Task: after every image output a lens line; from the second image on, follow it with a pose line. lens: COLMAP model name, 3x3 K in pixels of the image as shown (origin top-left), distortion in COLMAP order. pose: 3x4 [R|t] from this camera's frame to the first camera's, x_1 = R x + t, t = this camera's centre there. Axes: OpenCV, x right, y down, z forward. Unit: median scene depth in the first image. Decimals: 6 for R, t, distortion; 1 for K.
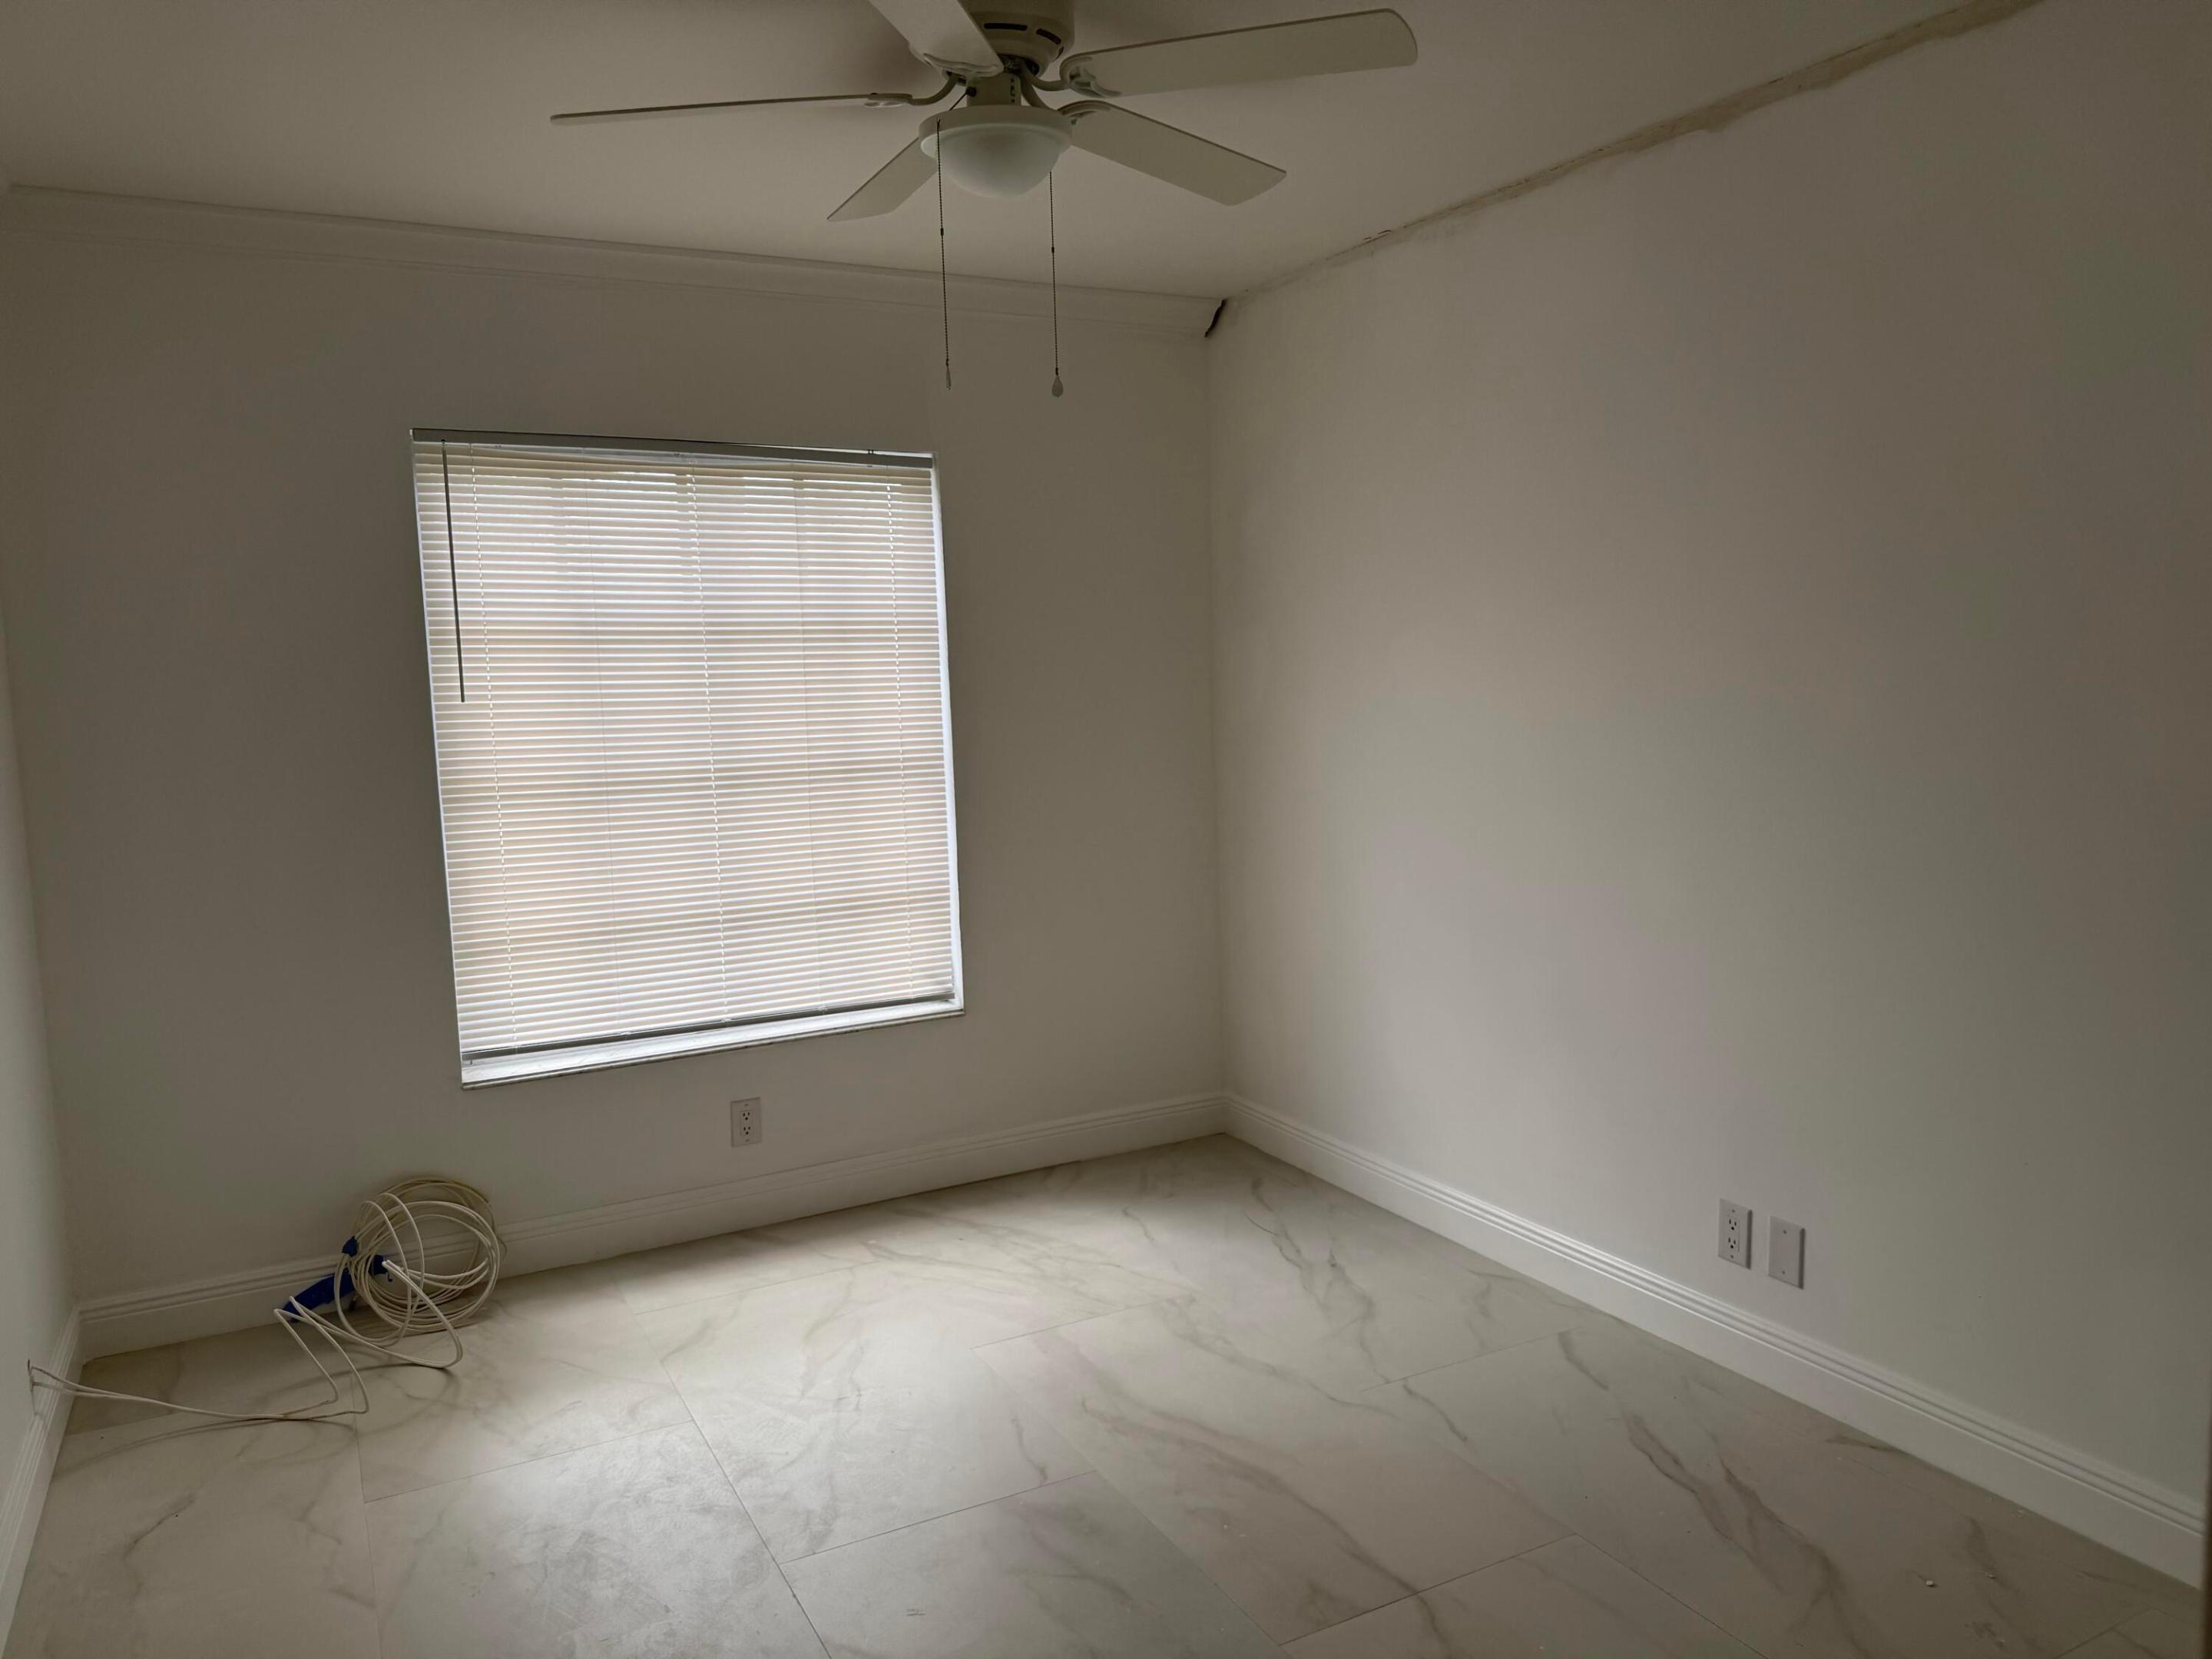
lens RADIAL K [[1599.6, 0, 1106.0], [0, 1599.6, 829.5], [0, 0, 1]] dist [0.079642, -0.145953]
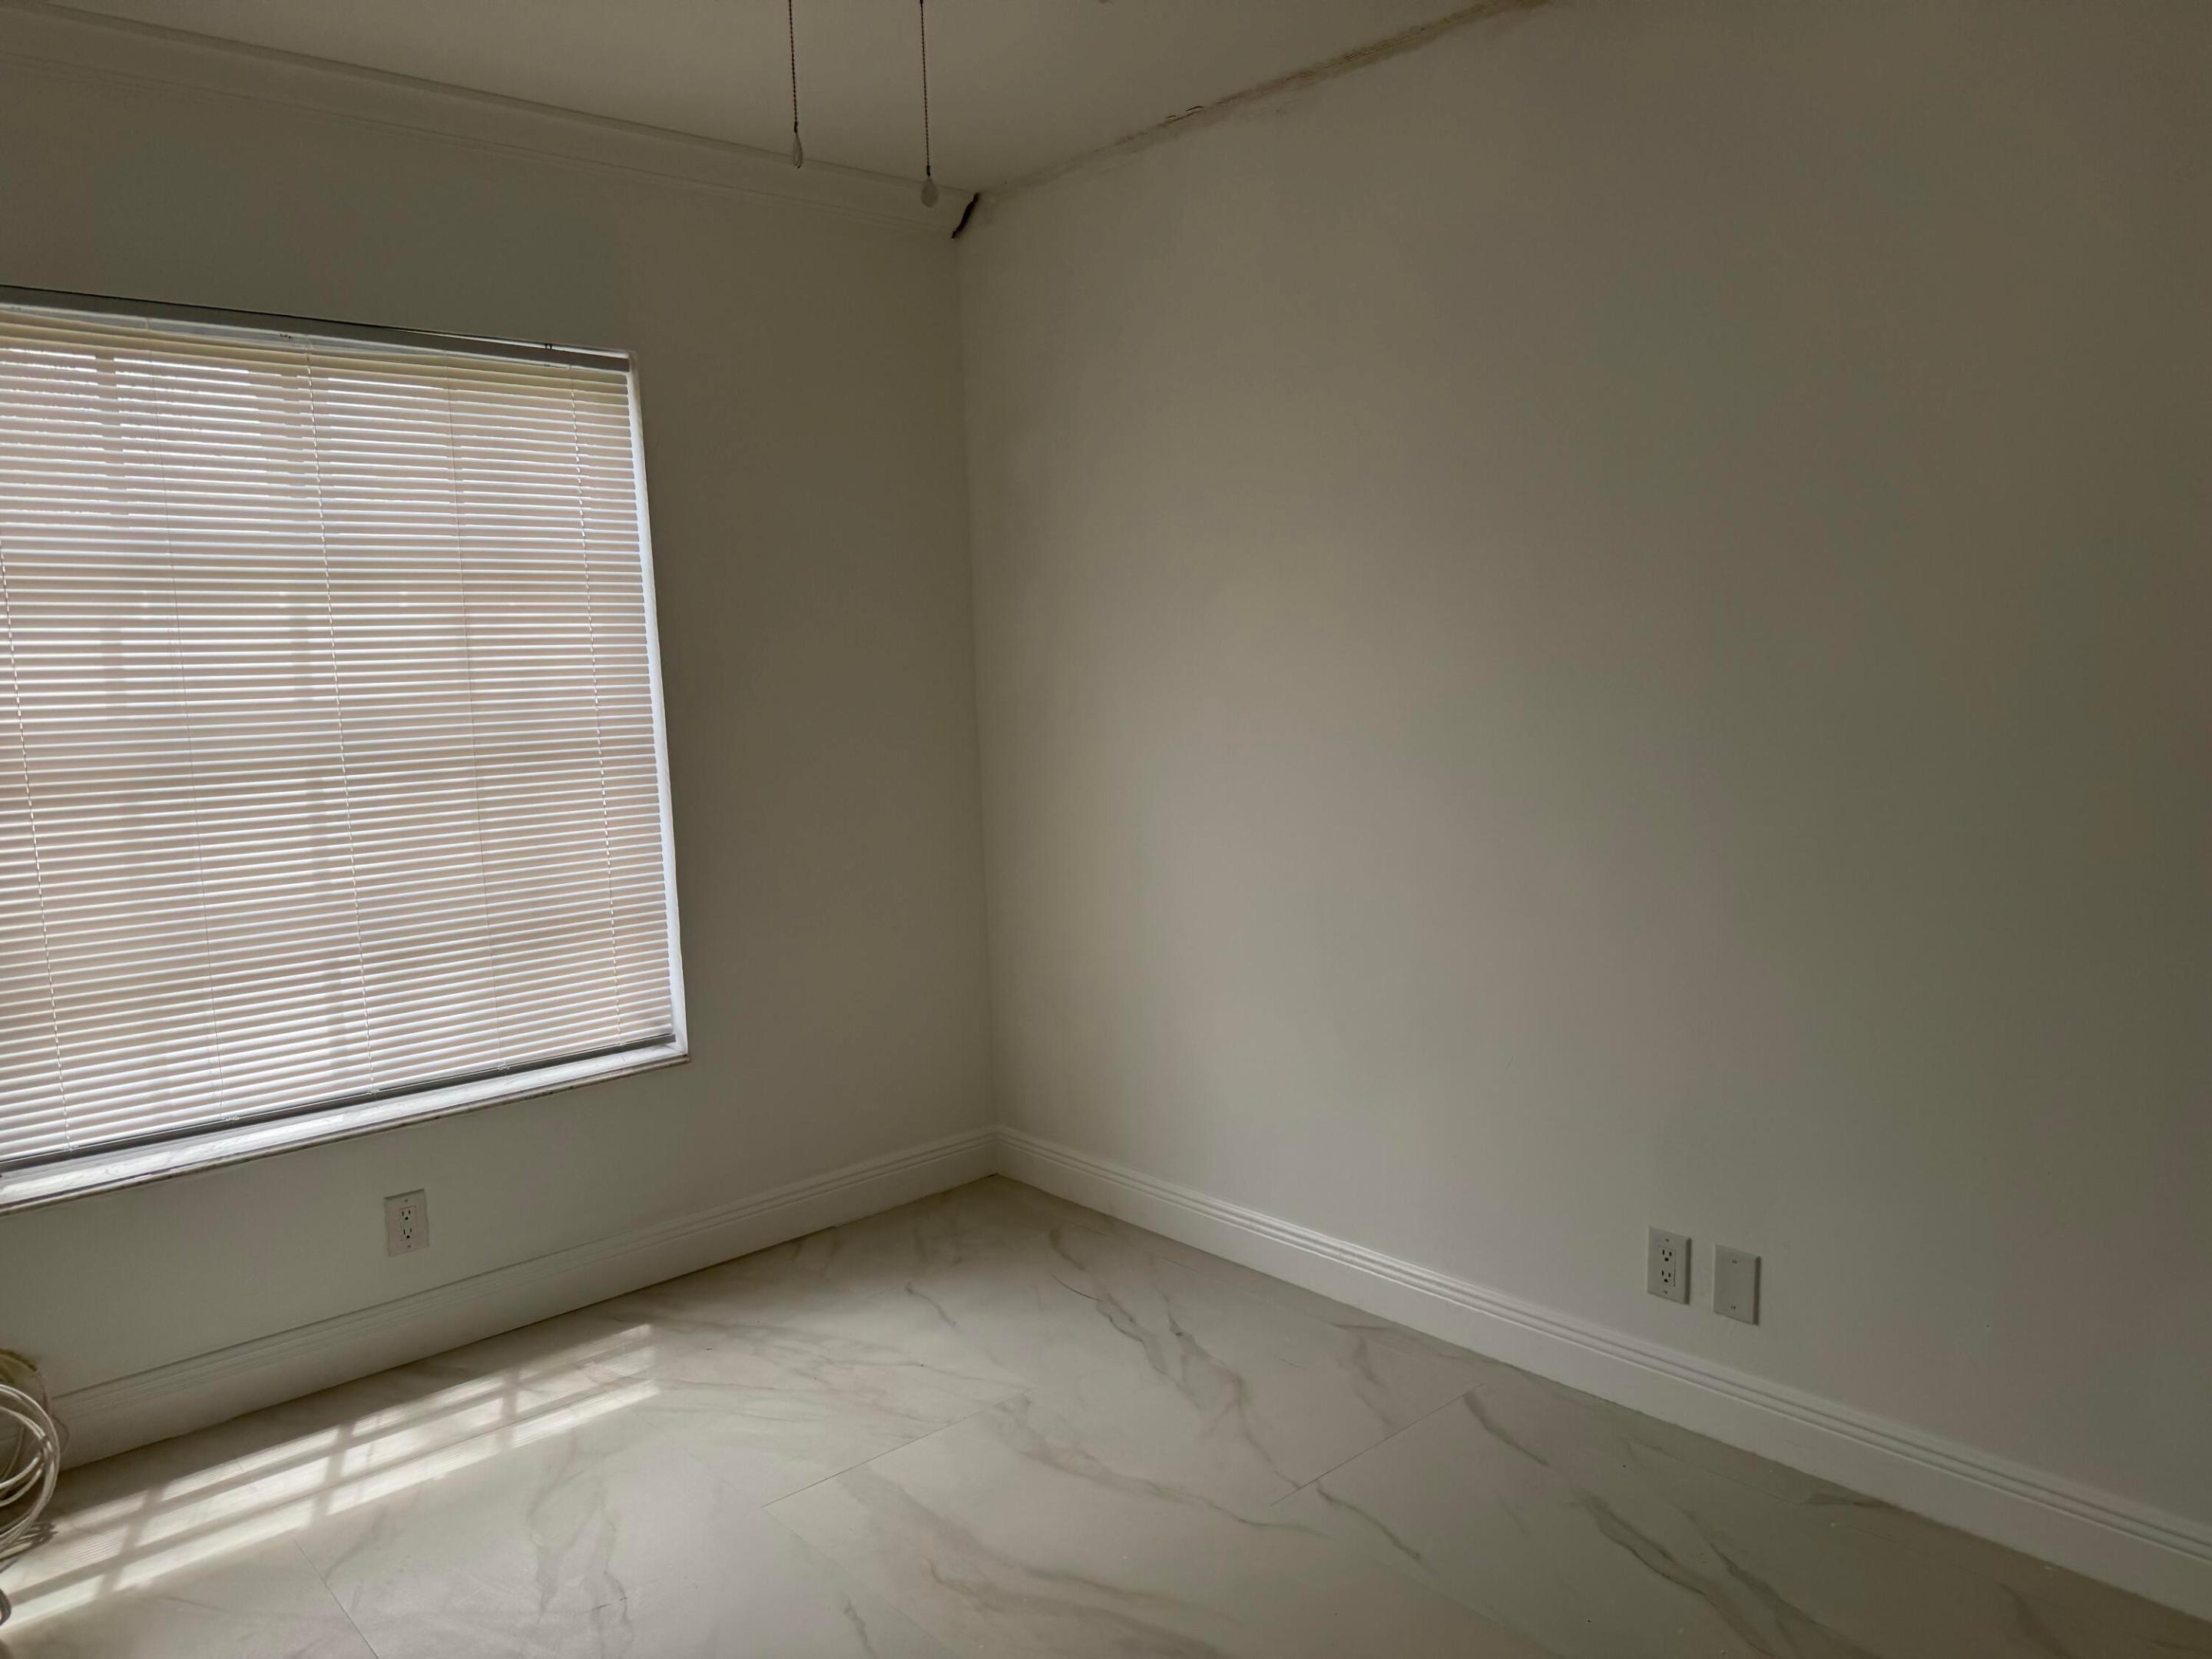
lens RADIAL K [[1604.1, 0, 1106.0], [0, 1604.1, 829.5], [0, 0, 1]] dist [0.008691, -0.015111]
pose [[0.967307, -0.032604, 0.251505, -0.098203], [0.029698, 0.999441, 0.015345, -0.006738], [-0.251865, -0.007374, 0.967734, 0.201978]]
